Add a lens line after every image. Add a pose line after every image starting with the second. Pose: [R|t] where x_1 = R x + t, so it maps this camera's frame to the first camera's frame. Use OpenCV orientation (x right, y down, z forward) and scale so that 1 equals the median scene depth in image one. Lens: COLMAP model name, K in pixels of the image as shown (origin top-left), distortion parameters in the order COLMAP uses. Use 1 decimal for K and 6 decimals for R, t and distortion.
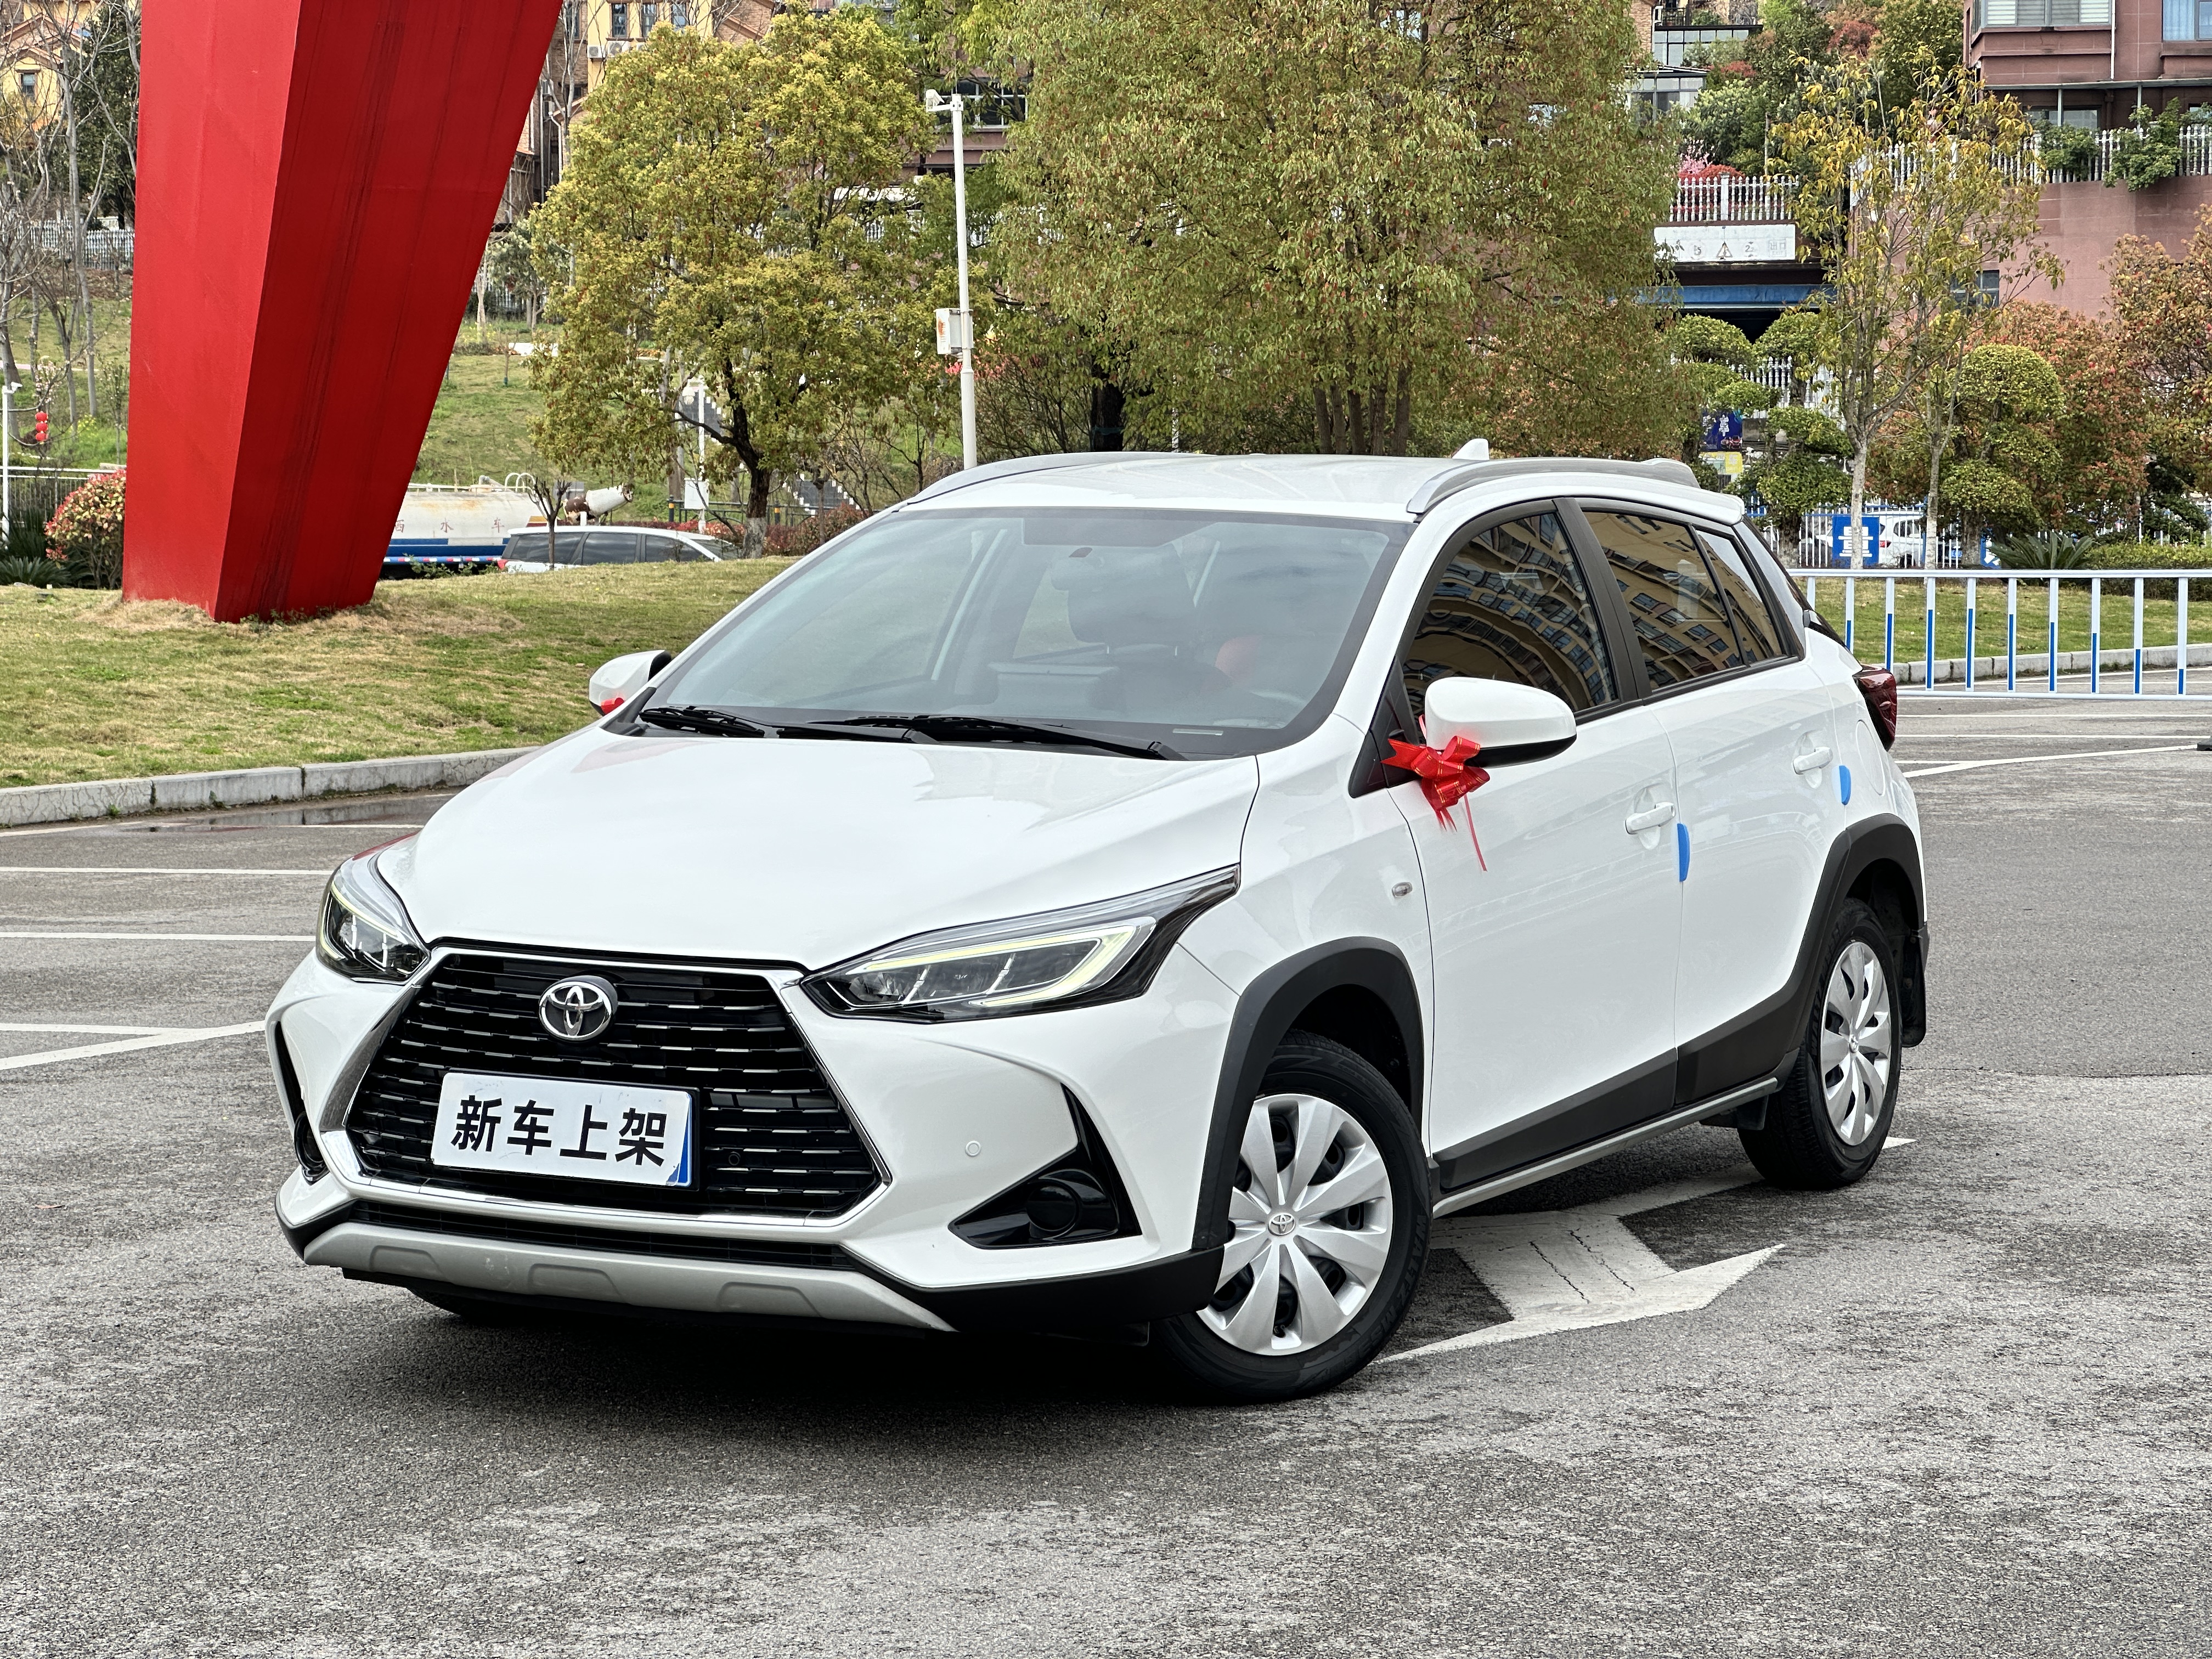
lens RADIAL K [[4901.8, 0, 1107.2], [0, 4901.8, 829.8], [0, 0, 1]] dist [-0.013643, 0.000000]
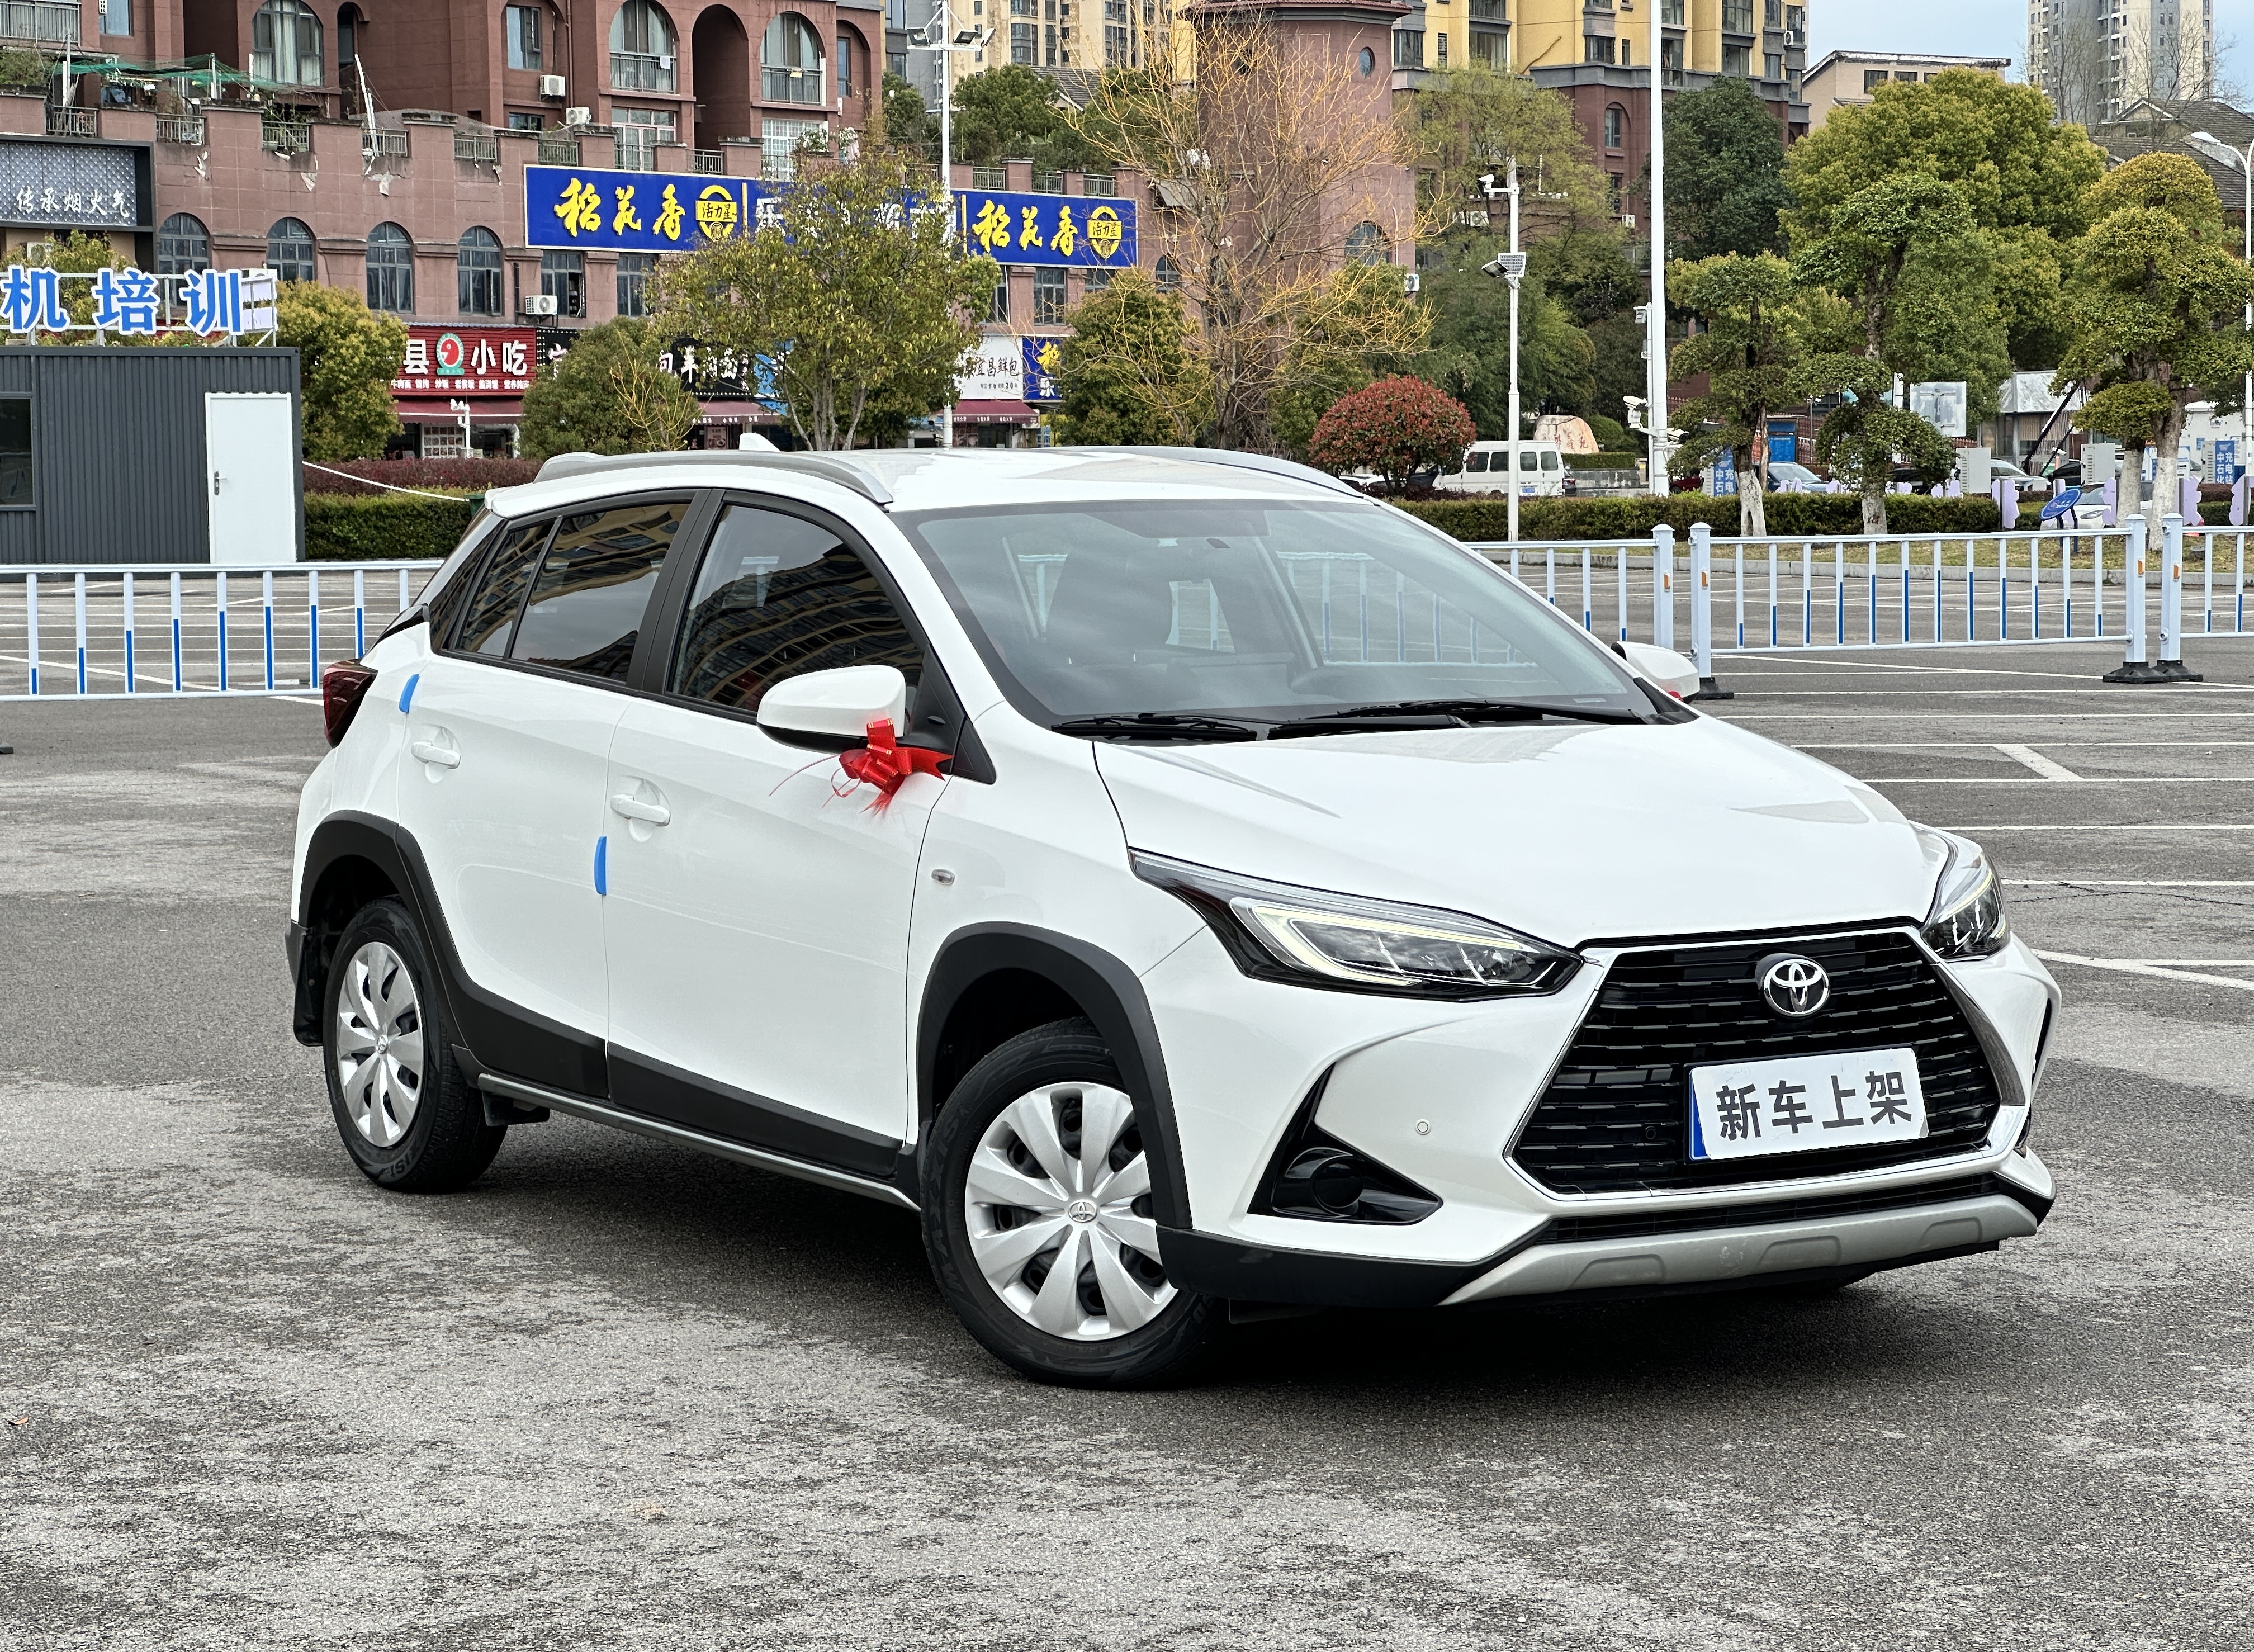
lens RADIAL K [[5364.2, 0, 1129.1], [0, 5364.2, 826.3], [0, 0, 1]] dist [0.008102, 0.000000]
pose [[0.430963, -0.069037, 0.899725, -1.166107], [0.073328, 0.996451, 0.041335, -0.052836], [-0.899385, 0.048162, 0.434496, 0.633604]]
